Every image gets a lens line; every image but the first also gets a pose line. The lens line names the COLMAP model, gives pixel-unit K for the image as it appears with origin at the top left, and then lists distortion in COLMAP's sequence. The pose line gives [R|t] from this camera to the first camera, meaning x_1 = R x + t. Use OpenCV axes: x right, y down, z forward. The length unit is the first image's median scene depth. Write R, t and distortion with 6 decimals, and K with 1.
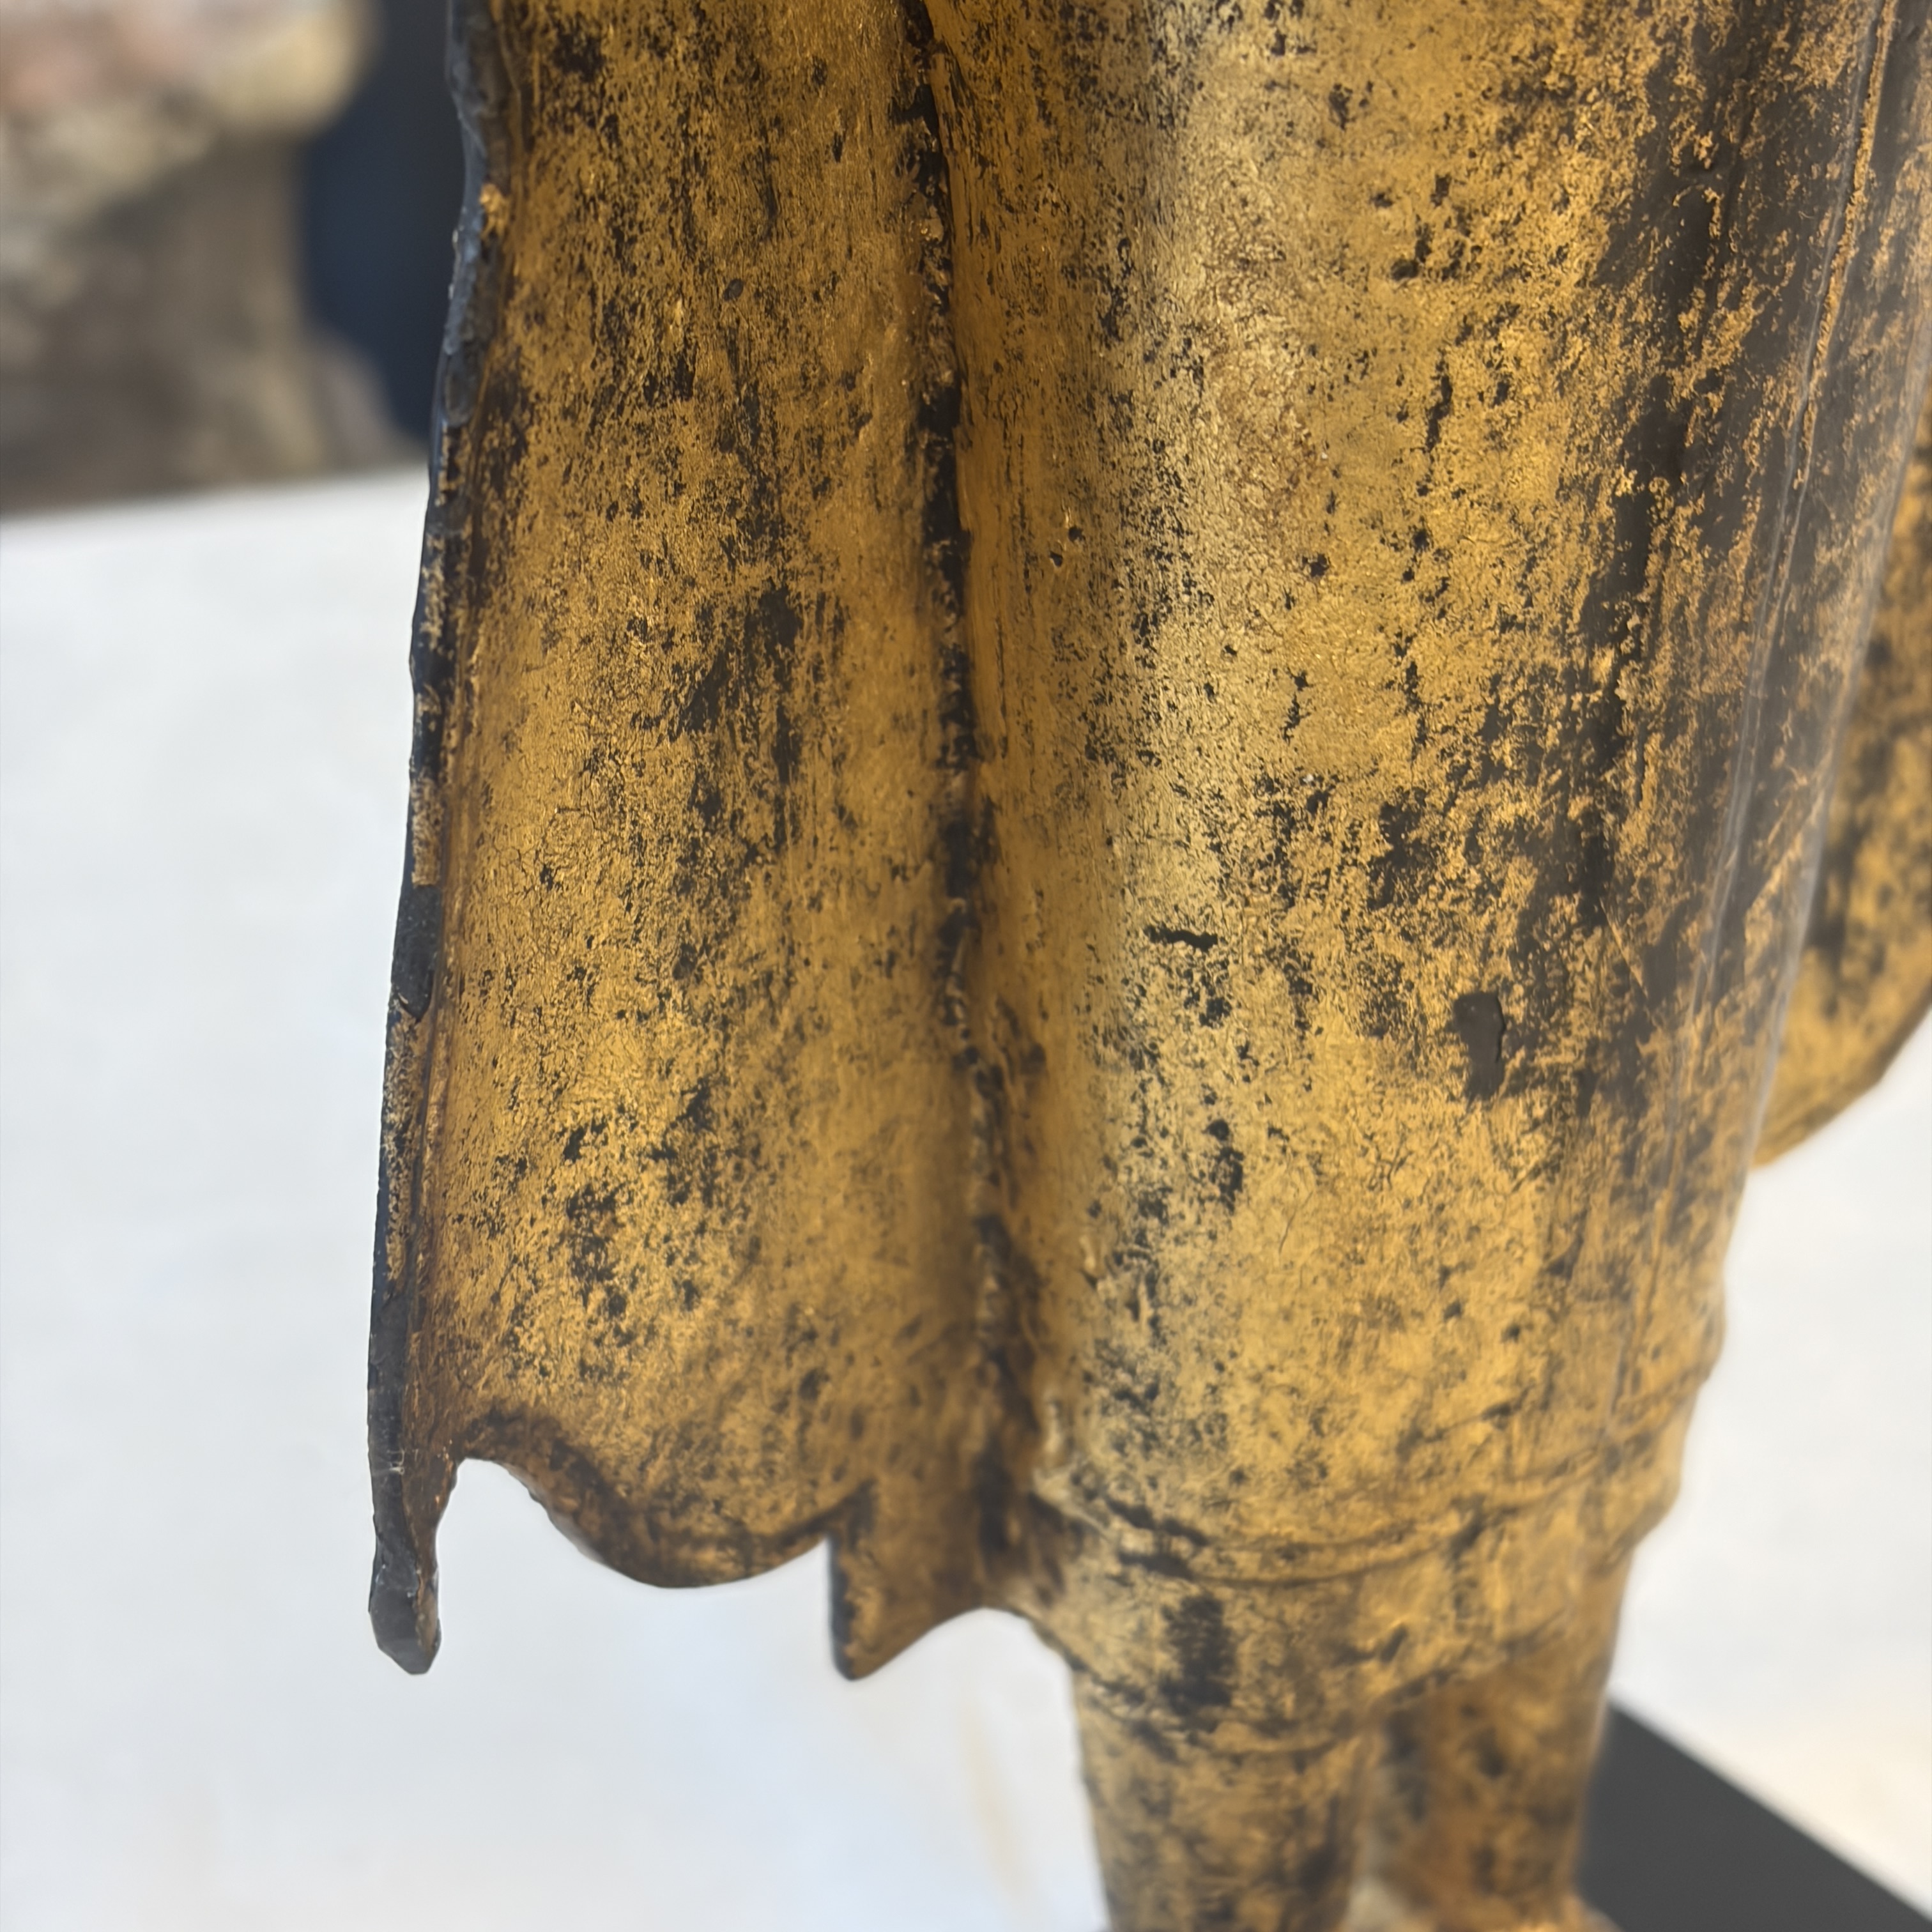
lens RADIAL K [[3988.5, 0, 973.3], [0, 3988.5, 1011.9], [0, 0, 1]] dist [0.259699, -1.348021]
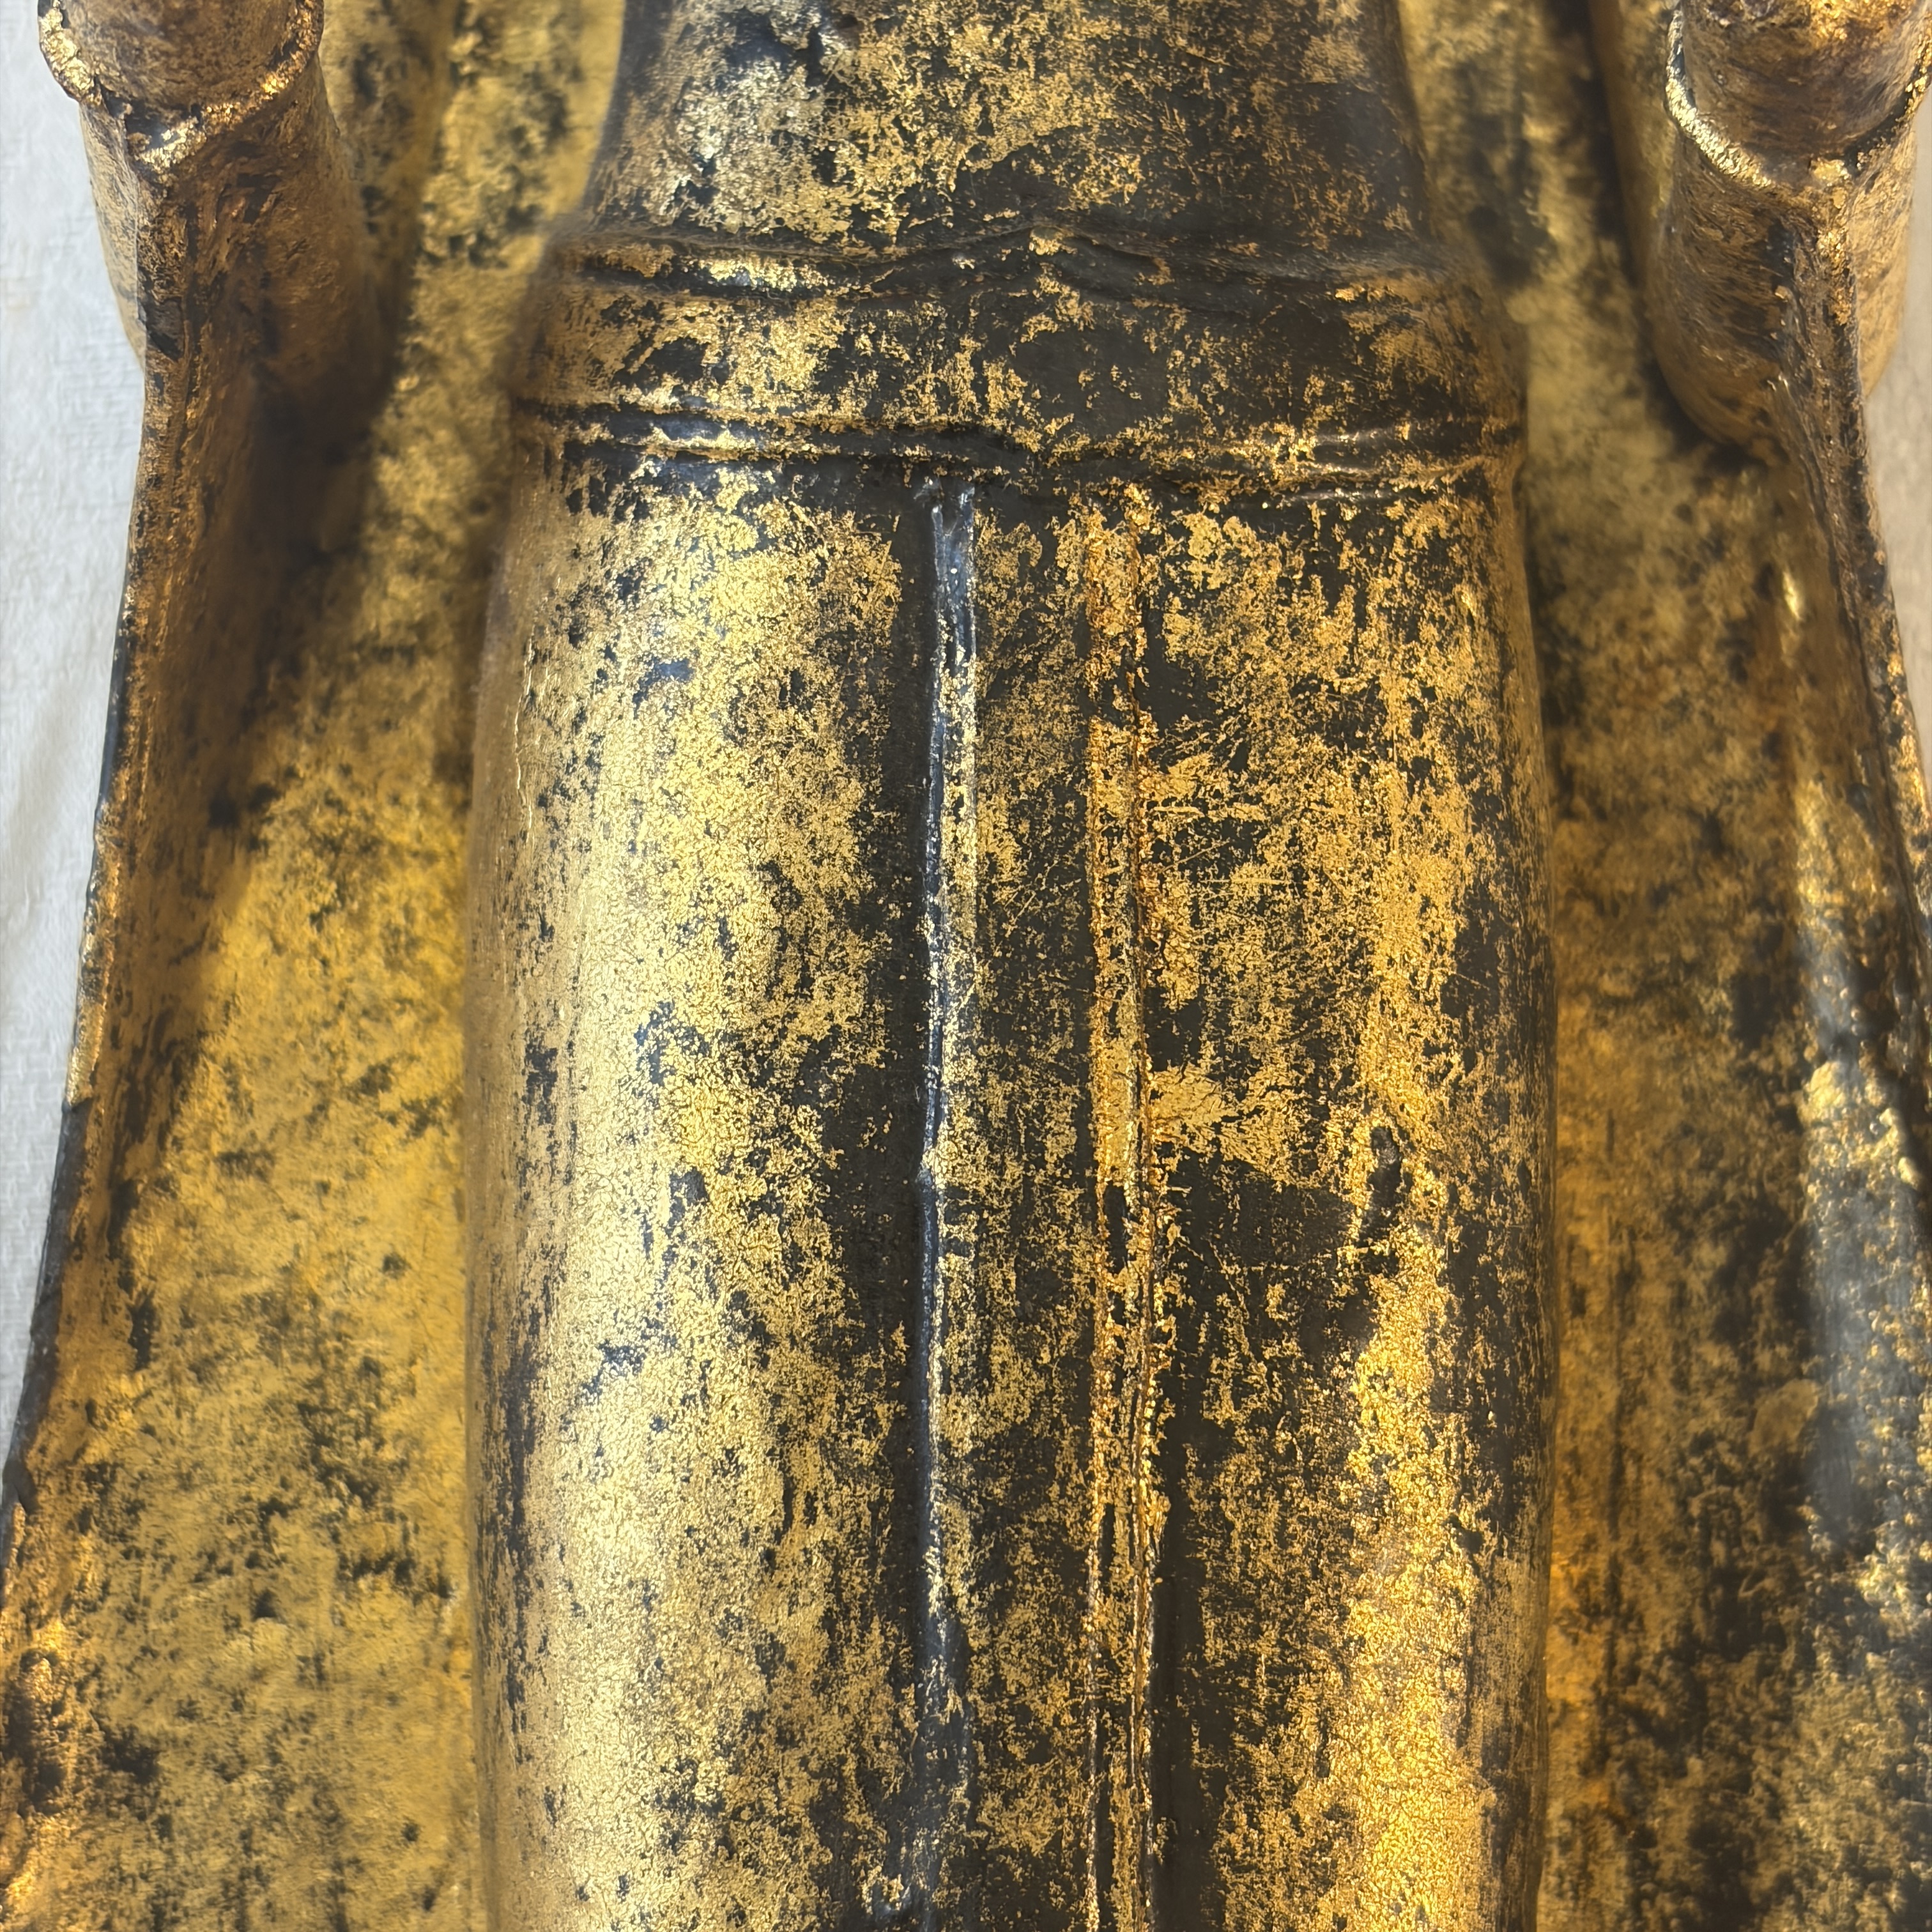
lens RADIAL K [[3981.3, 0, 978.8], [0, 3981.3, 991.6], [0, 0, 1]] dist [0.265986, -1.393937]
pose [[0.792539, -0.101831, -0.601259, 0.798087], [-0.293189, 0.800903, -0.522106, 0.140110], [0.534717, 0.590072, 0.604891, 0.185566]]
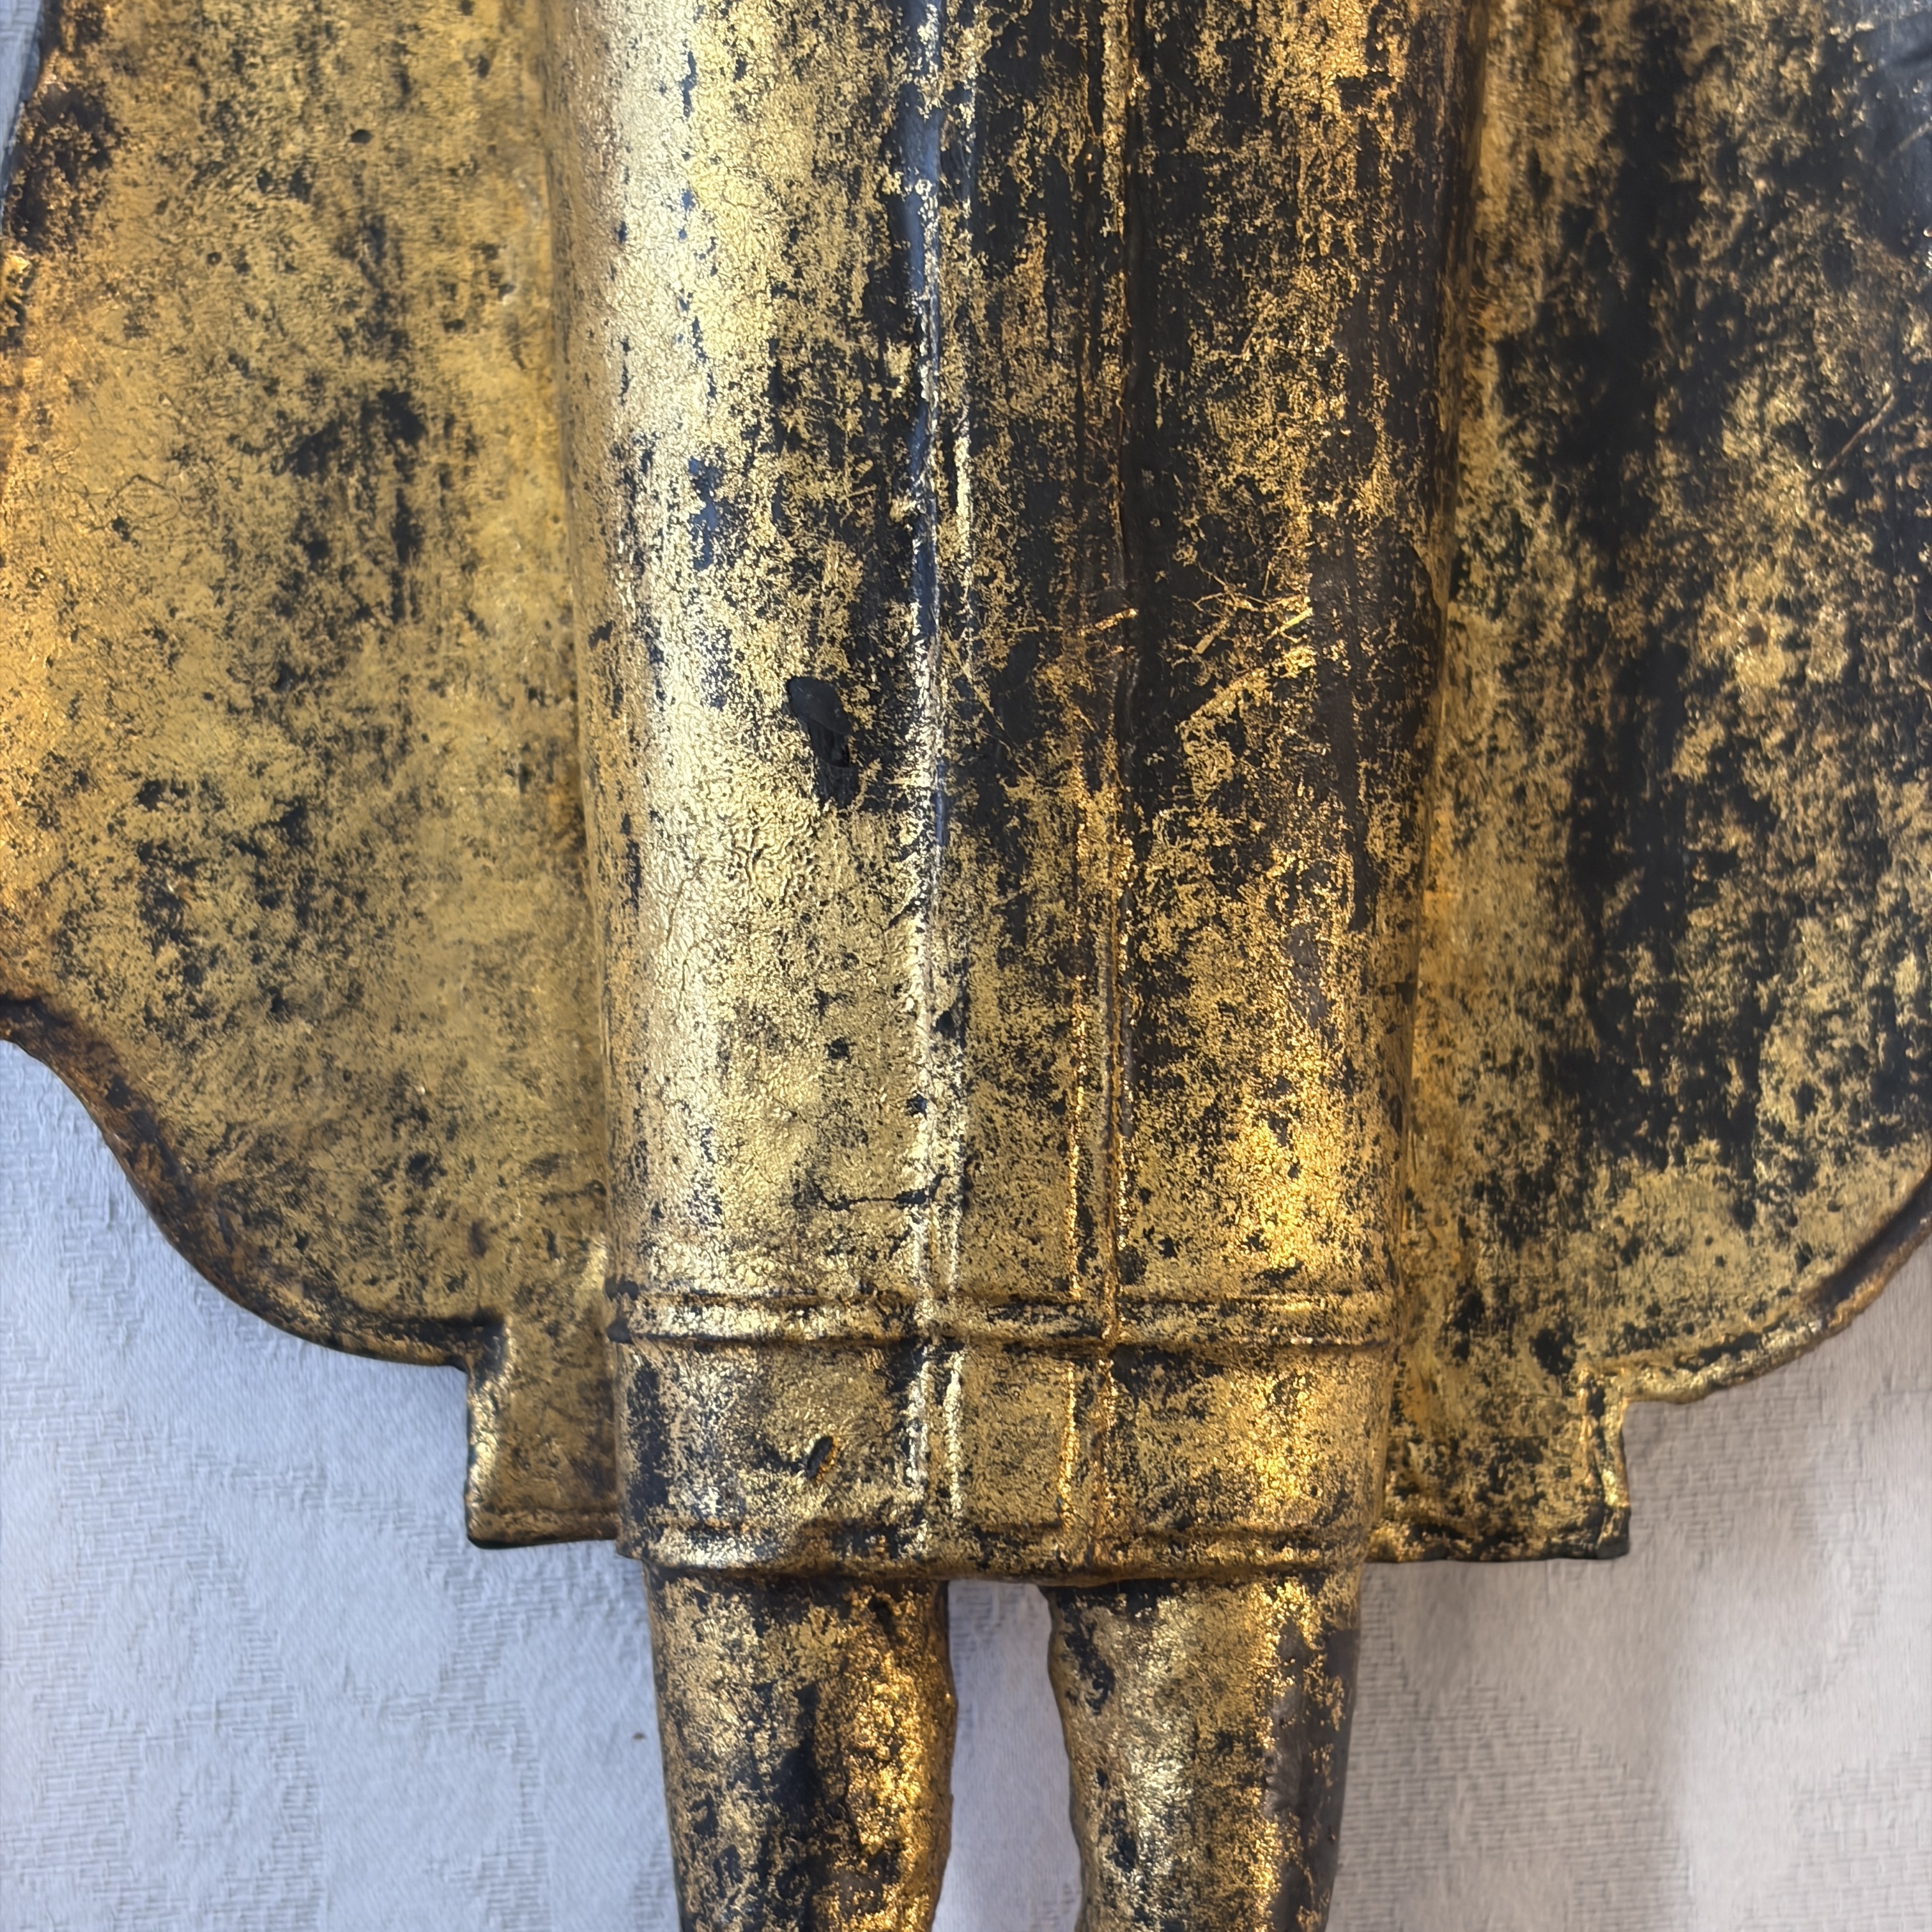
lens RADIAL K [[3981.3, 0, 978.8], [0, 3981.3, 991.6], [0, 0, 1]] dist [0.265986, -1.393937]
pose [[0.795176, -0.038265, -0.605171, 0.833211], [-0.293710, 0.848817, -0.439596, 0.543664], [0.530500, 0.527301, 0.663720, 0.343890]]
